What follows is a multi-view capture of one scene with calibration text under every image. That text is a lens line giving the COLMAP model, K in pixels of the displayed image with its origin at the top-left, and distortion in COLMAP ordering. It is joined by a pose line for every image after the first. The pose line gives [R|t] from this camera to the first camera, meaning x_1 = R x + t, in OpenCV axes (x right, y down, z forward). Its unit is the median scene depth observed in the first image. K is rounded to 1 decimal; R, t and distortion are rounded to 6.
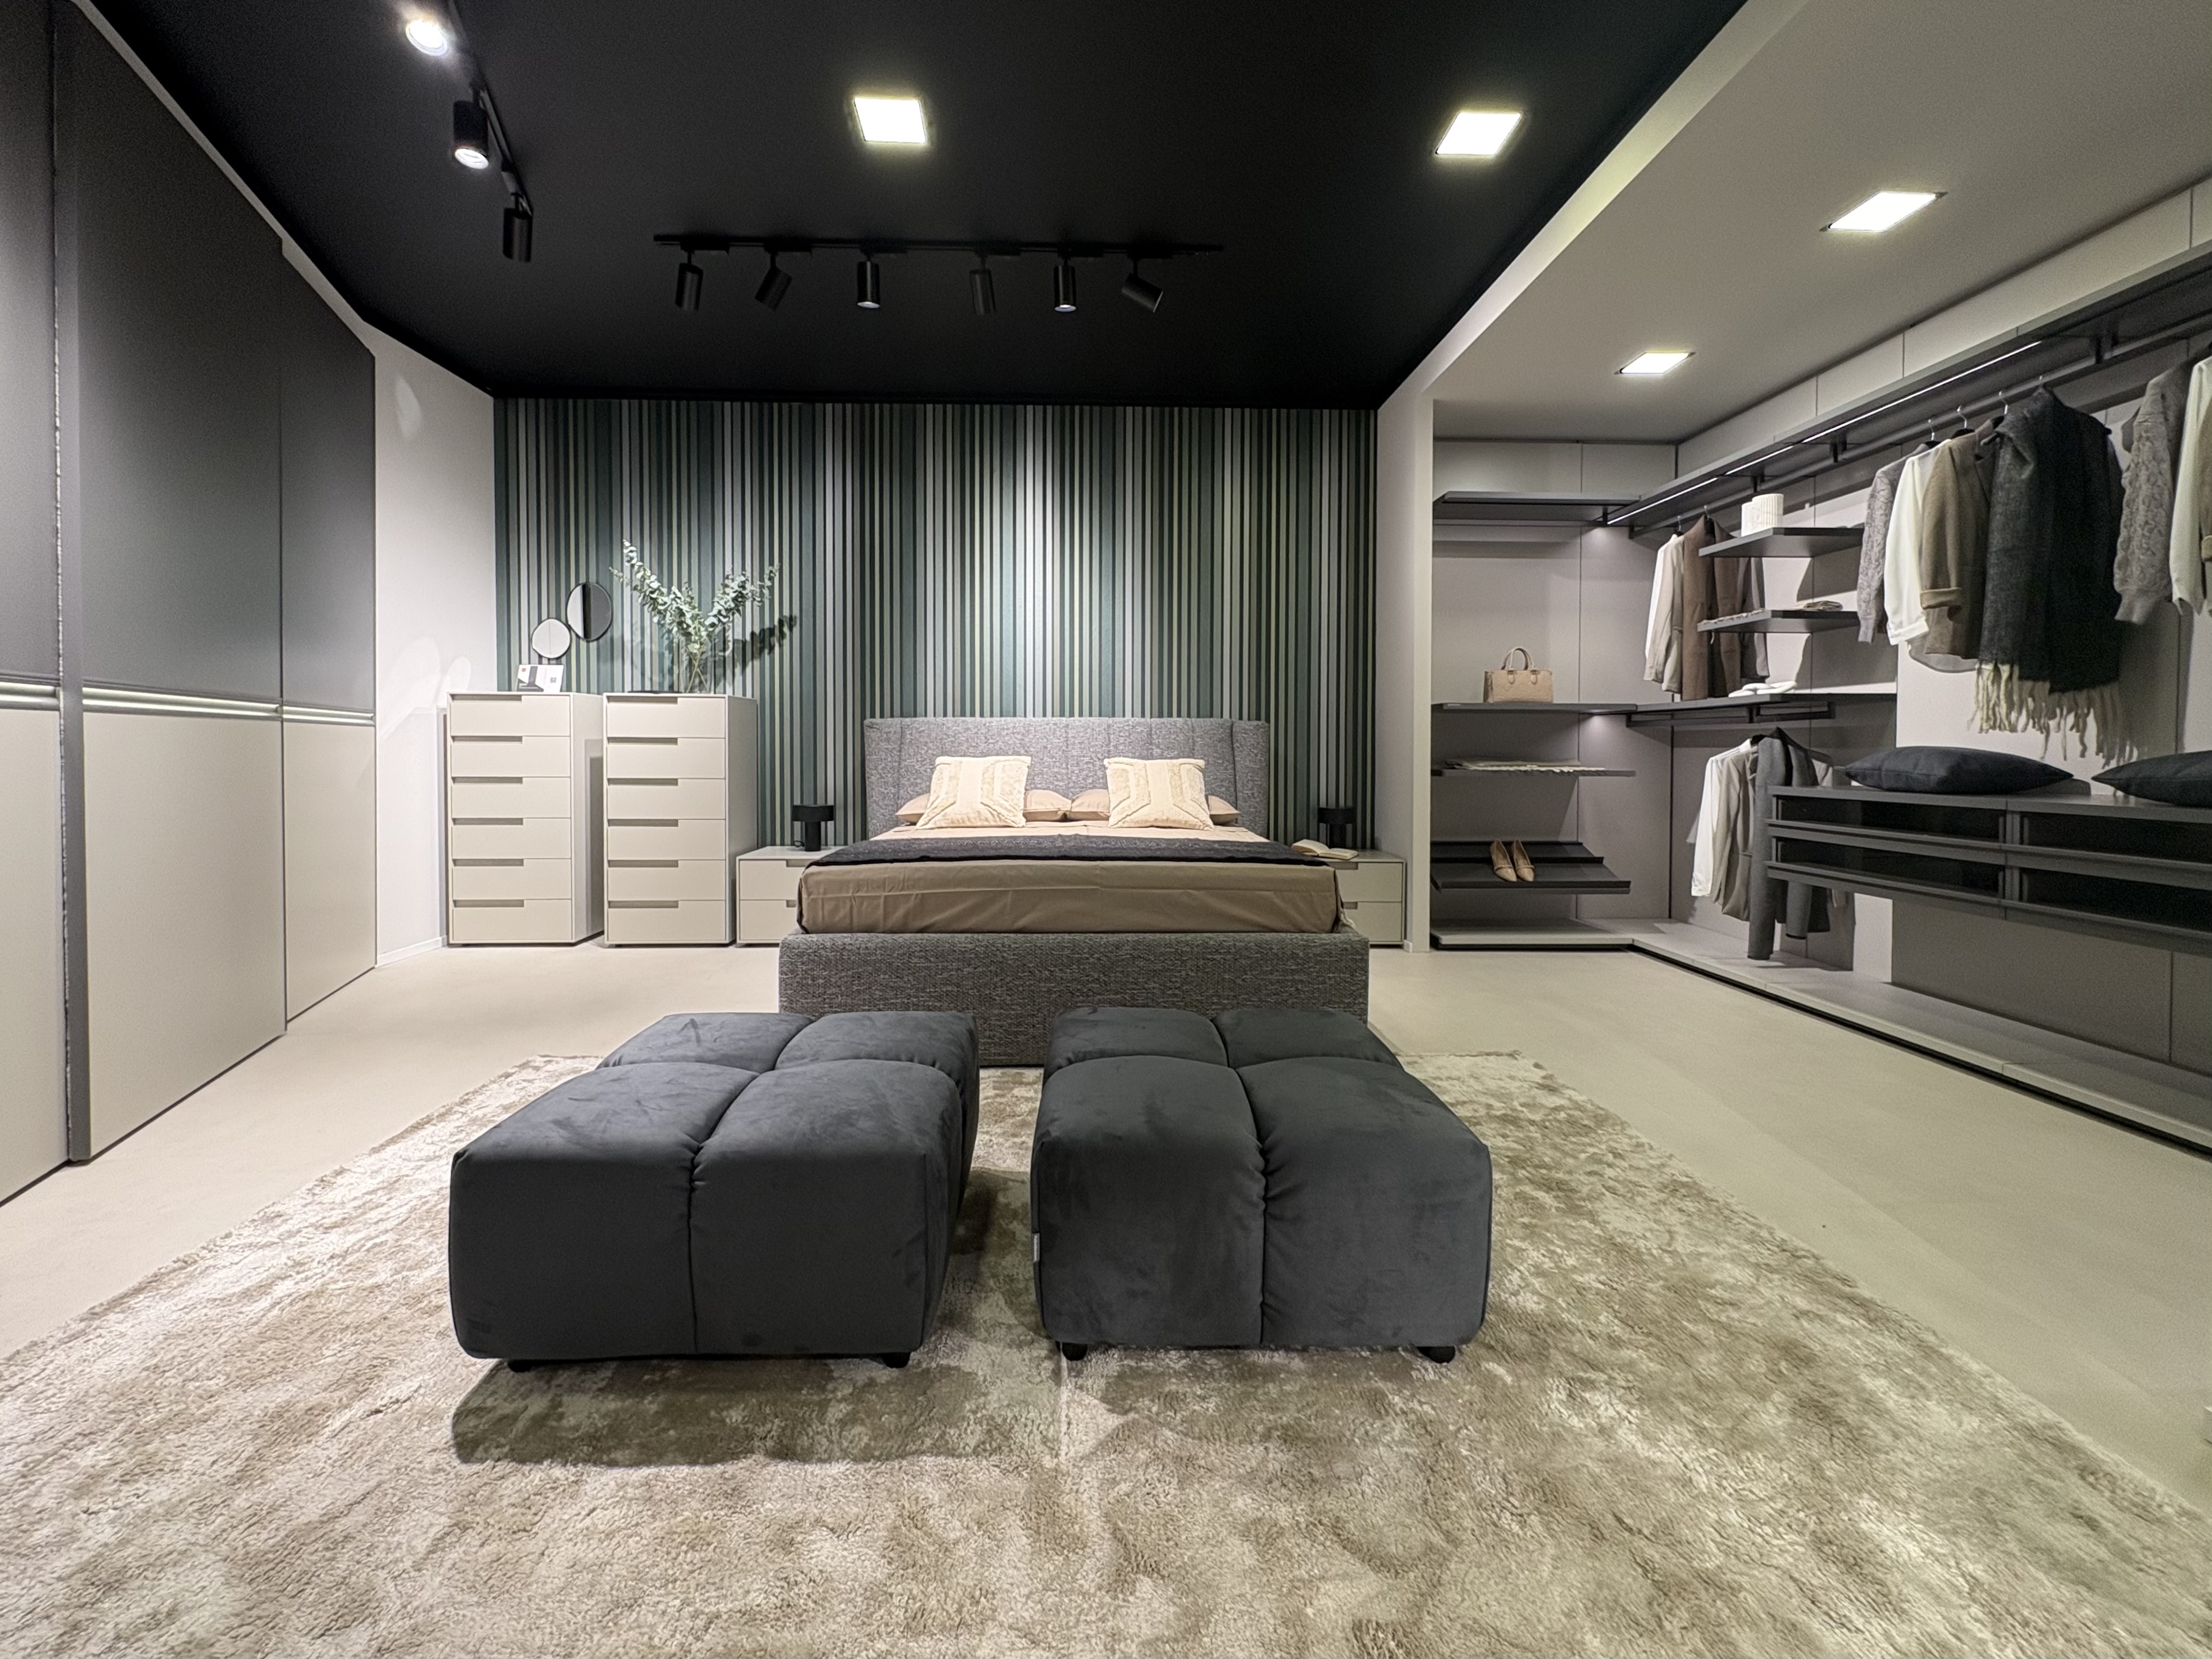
lens RADIAL K [[937.4, 0, 1092.1], [0, 937.4, 773.8], [0, 0, 1]] dist [0.000962, -0.000022]
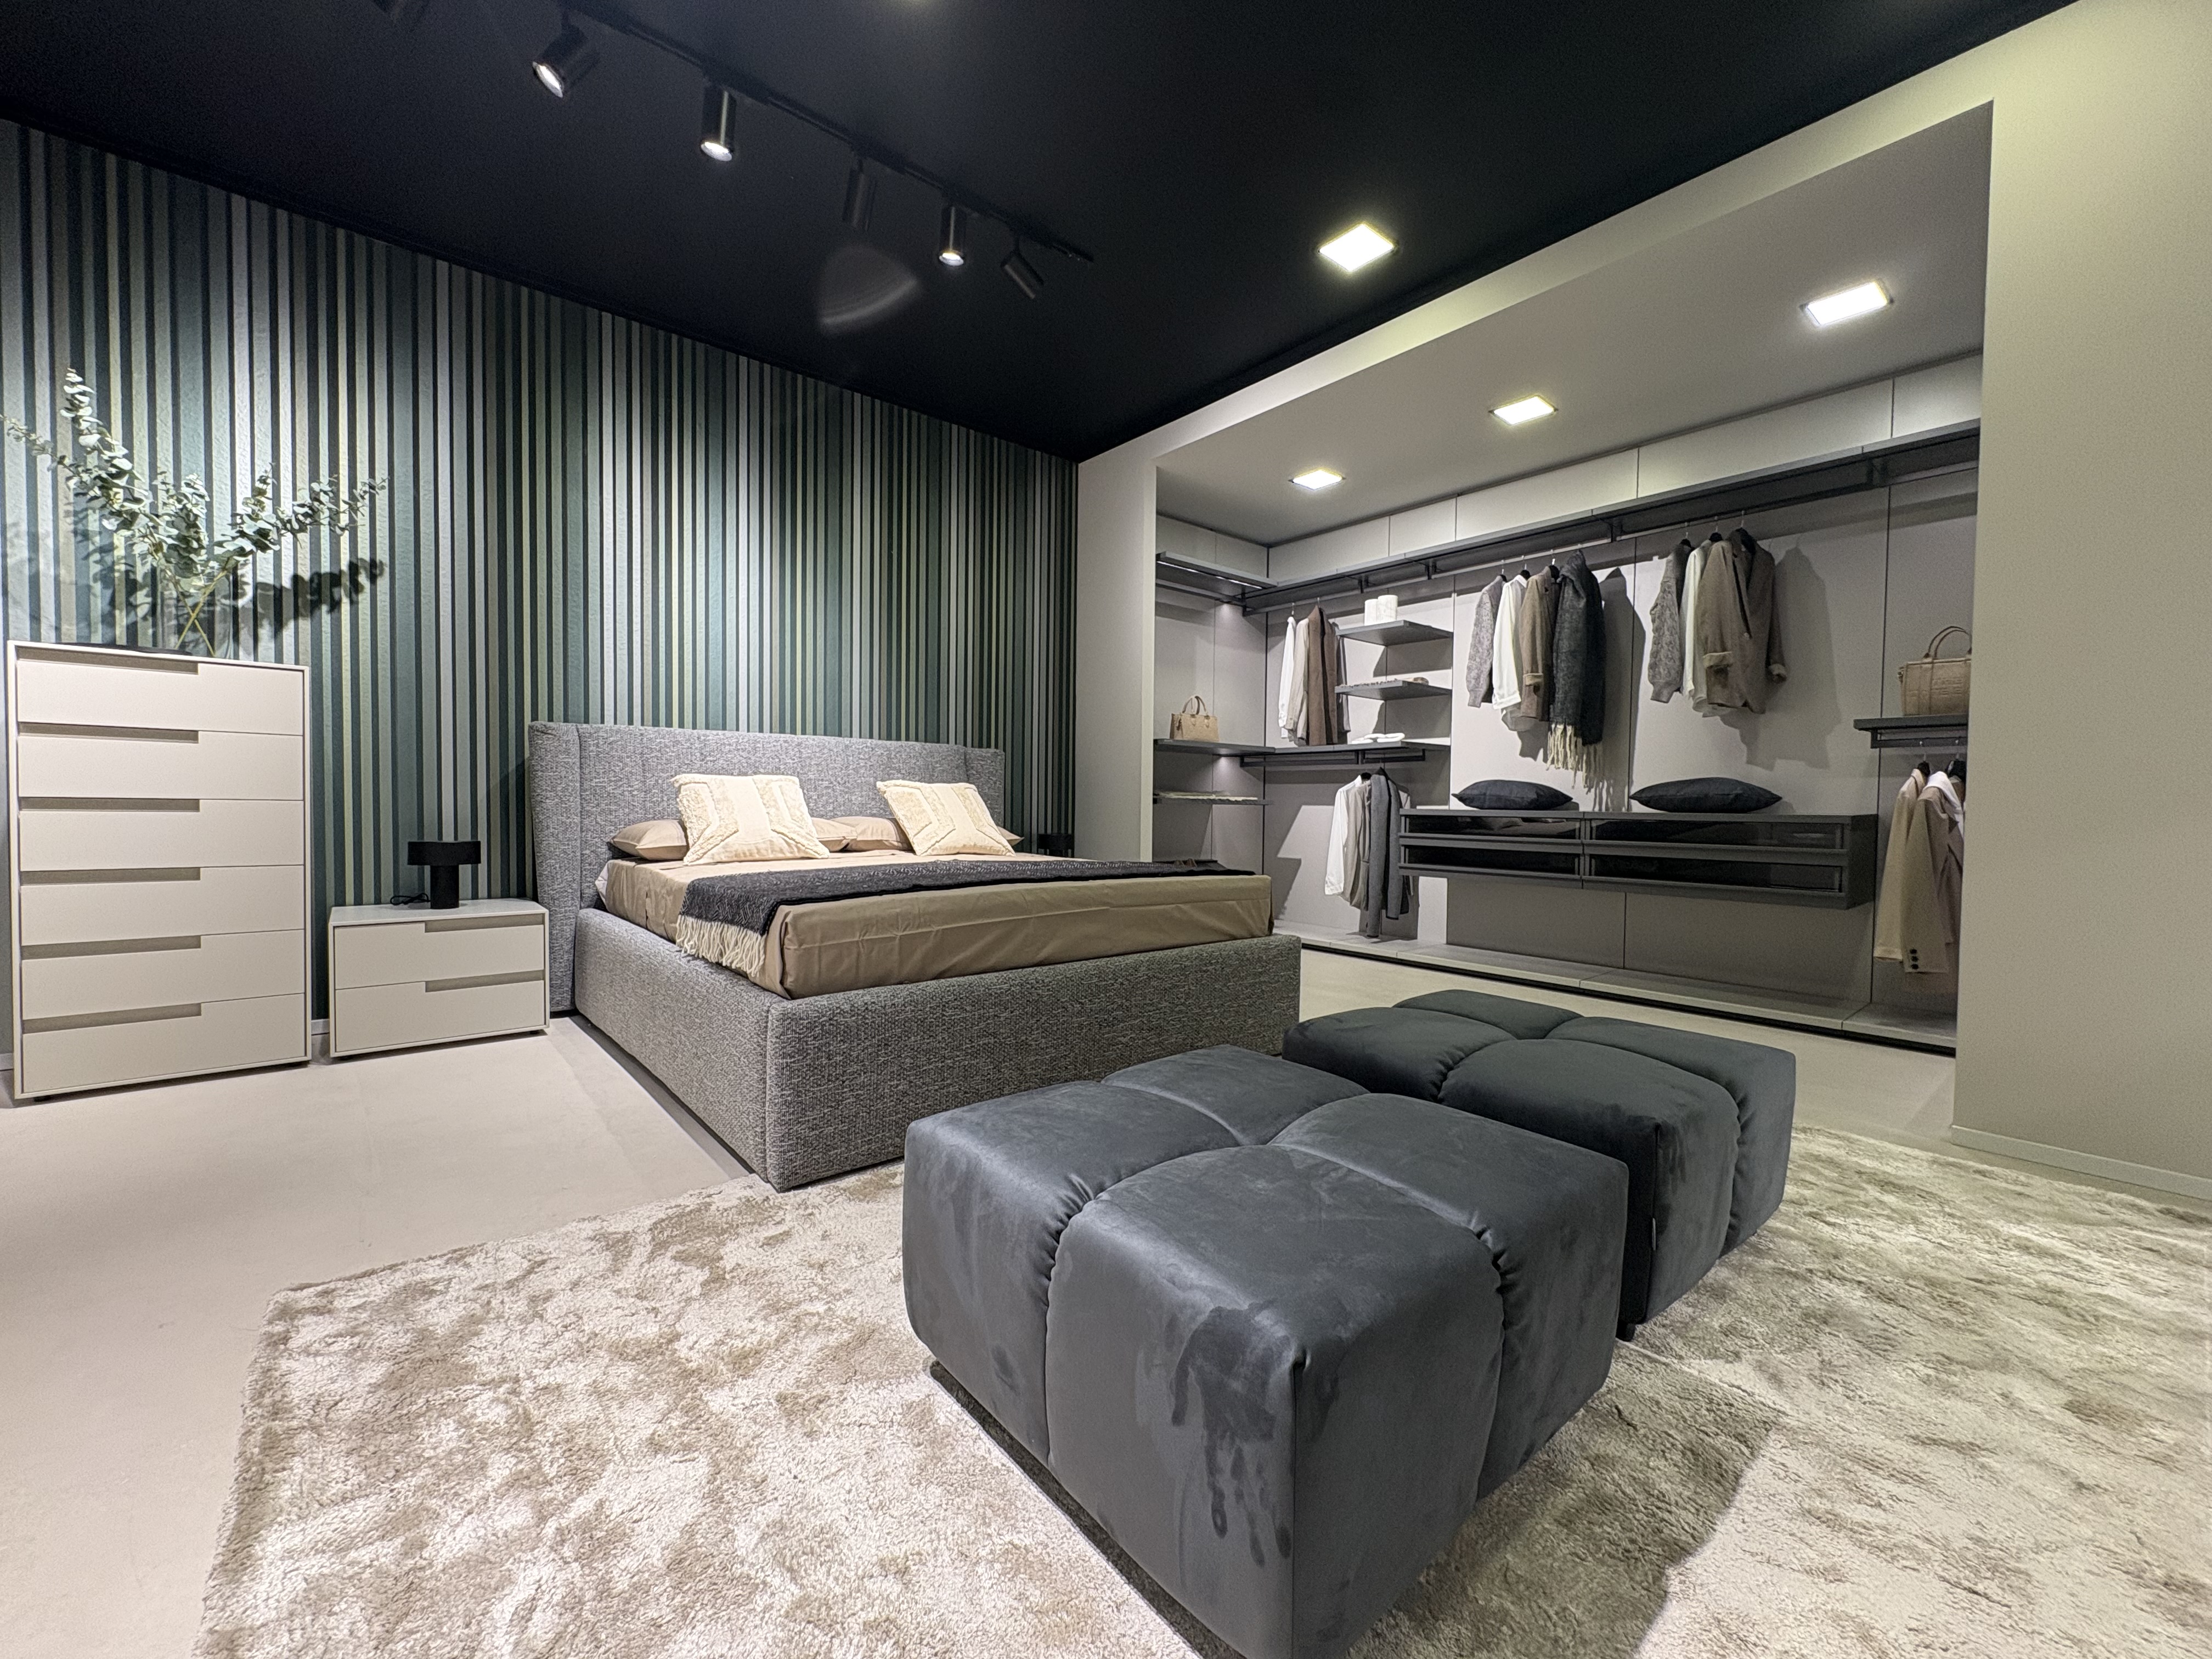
lens RADIAL K [[891.1, 0, 1102.3], [0, 891.1, 832.7], [0, 0, 1]] dist [-0.000320, -0.000089]
pose [[0.784484, -0.013847, 0.619994, -0.530104], [0.007298, 0.999888, 0.013098, 0.035255], [-0.620106, -0.005751, 0.784497, 0.310431]]
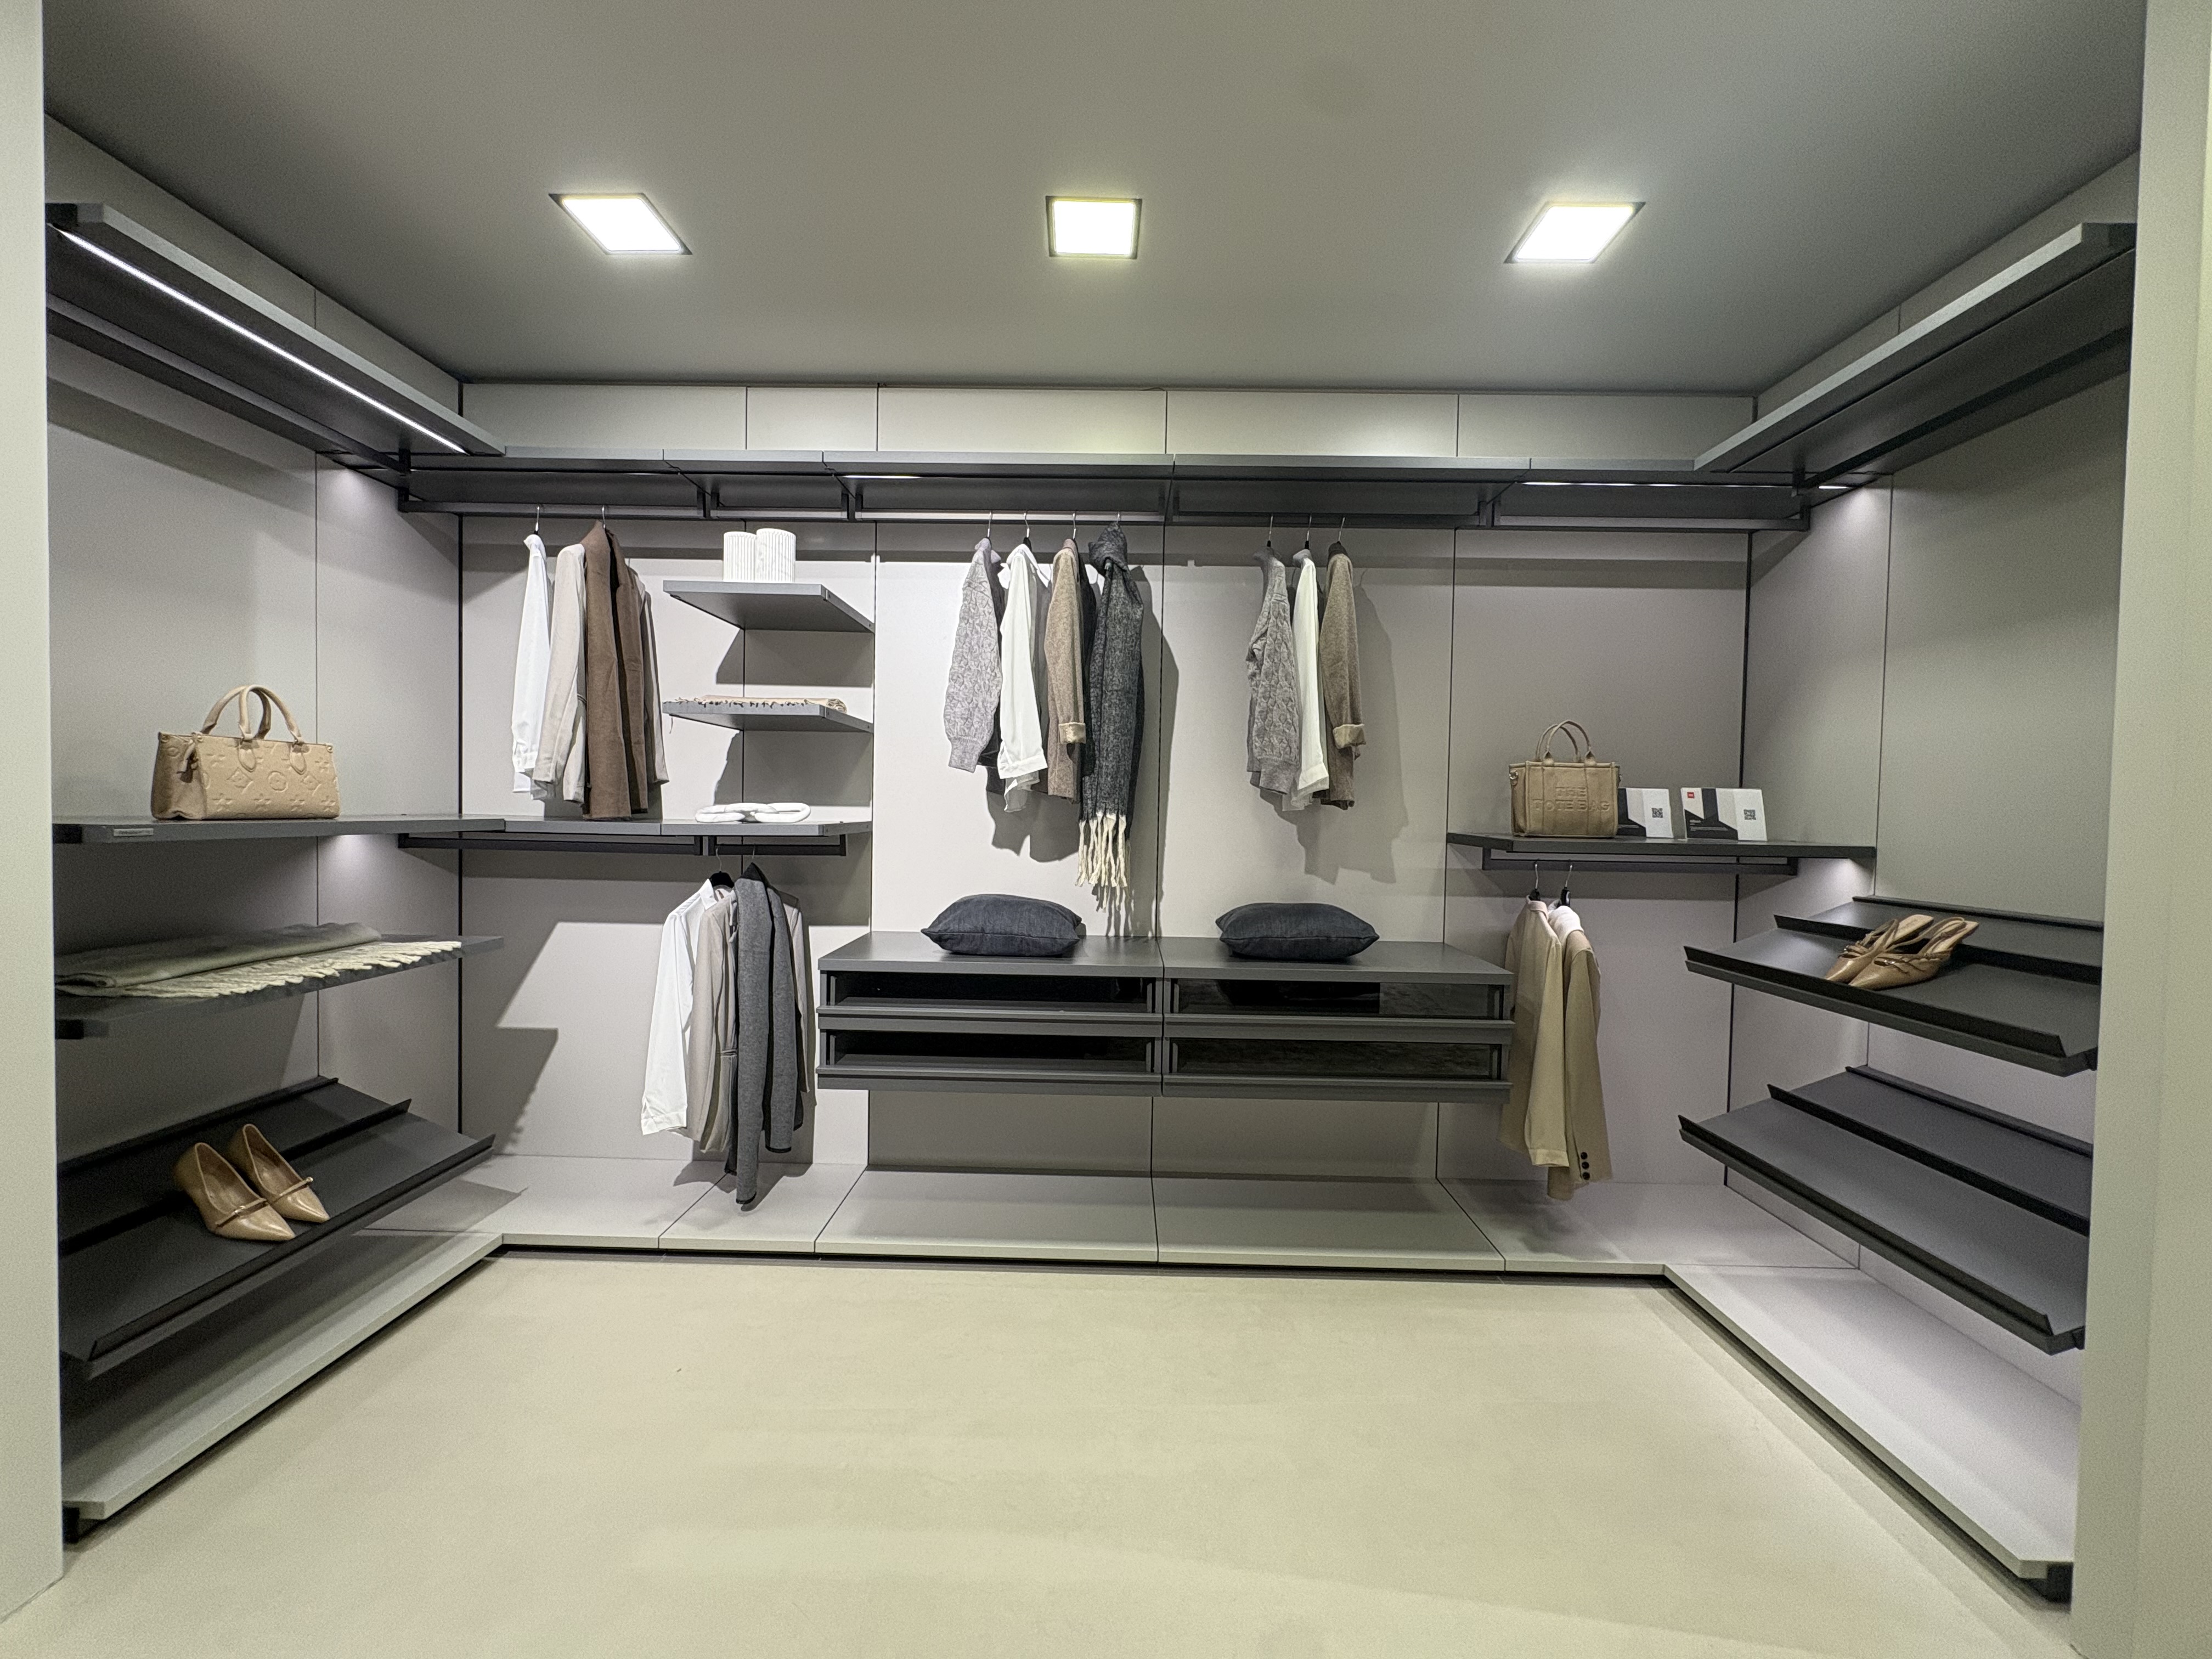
lens RADIAL K [[886.1, 0, 1106.0], [0, 886.1, 829.5], [0, 0, 1]] dist [0.000637, 0.000002]
pose [[0.040644, -0.027729, 0.998789, 0.100334], [0.009388, 0.999581, 0.027369, -0.121685], [-0.999130, 0.008265, 0.040887, 0.946672]]
